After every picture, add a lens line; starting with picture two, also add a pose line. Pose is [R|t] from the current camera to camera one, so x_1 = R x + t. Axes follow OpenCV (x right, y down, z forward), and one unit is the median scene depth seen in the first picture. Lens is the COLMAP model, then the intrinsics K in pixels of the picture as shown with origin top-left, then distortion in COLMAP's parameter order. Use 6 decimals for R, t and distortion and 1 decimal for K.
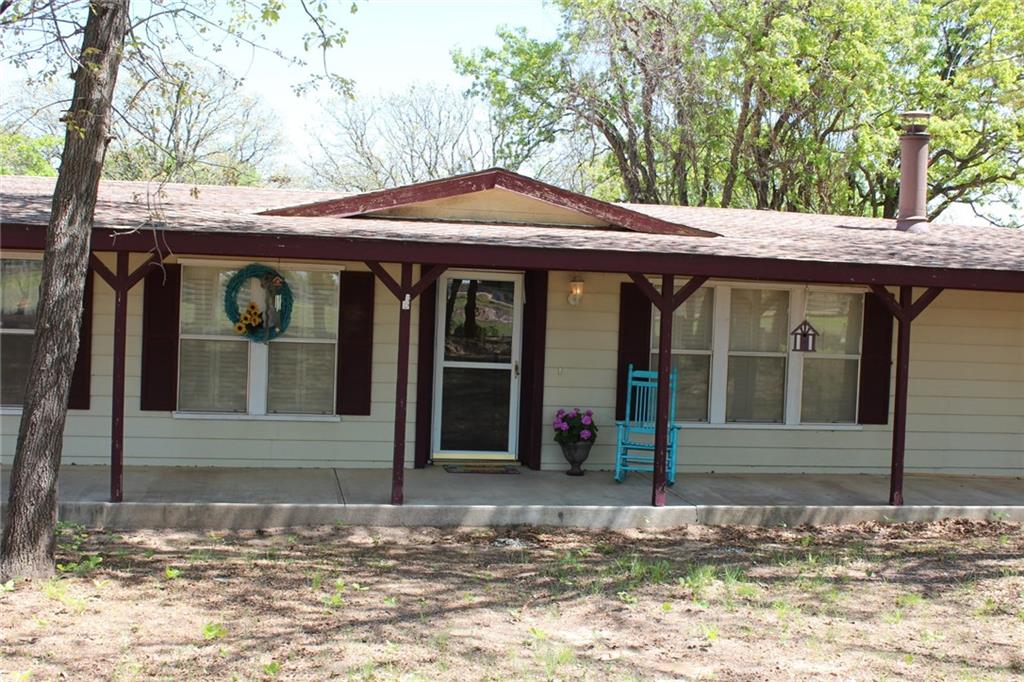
lens RADIAL K [[1328.9, 0, 512.0], [0, 1328.9, 341.0], [0, 0, 1]] dist [-0.077011, 0.072531]
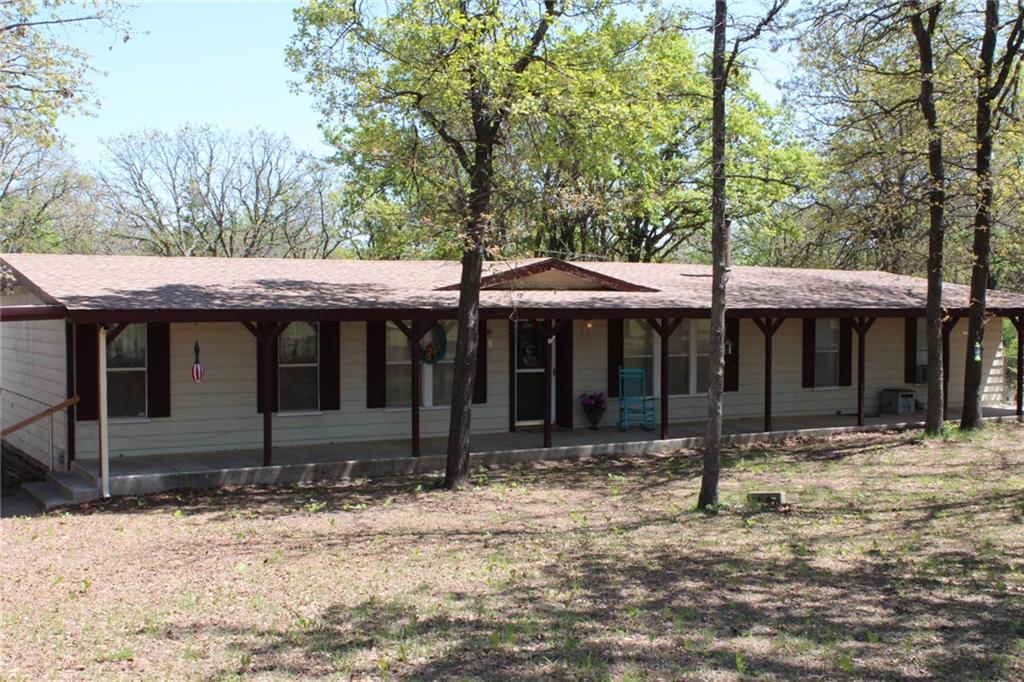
lens RADIAL K [[1328.9, 0, 512.0], [0, 1328.9, 341.0], [0, 0, 1]] dist [-0.077011, 0.072531]
pose [[0.945006, -0.046197, 0.323774, -0.618231], [0.043451, 0.998932, 0.015709, -0.049243], [-0.324154, -0.000777, 0.946004, -0.630826]]
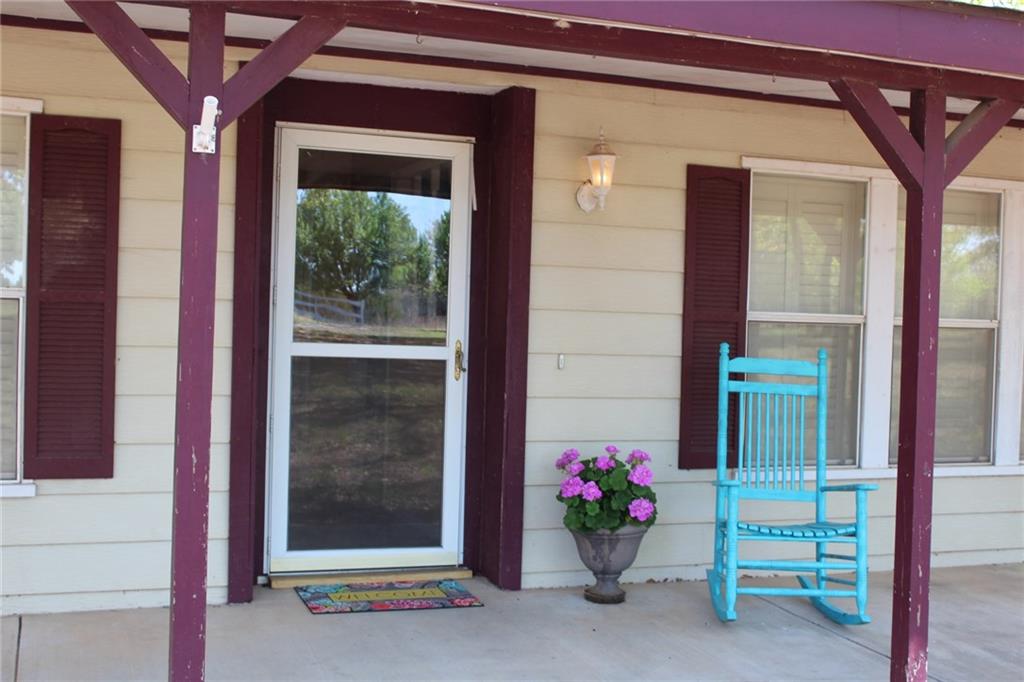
lens RADIAL K [[1284.7, 0, 512.0], [0, 1284.7, 341.0], [0, 0, 1]] dist [-0.025989, -0.002982]
pose [[0.986967, -0.012157, 0.160460, -0.048701], [0.013161, 0.999900, -0.005200, 0.017934], [-0.160381, 0.007244, 0.987029, 0.587895]]
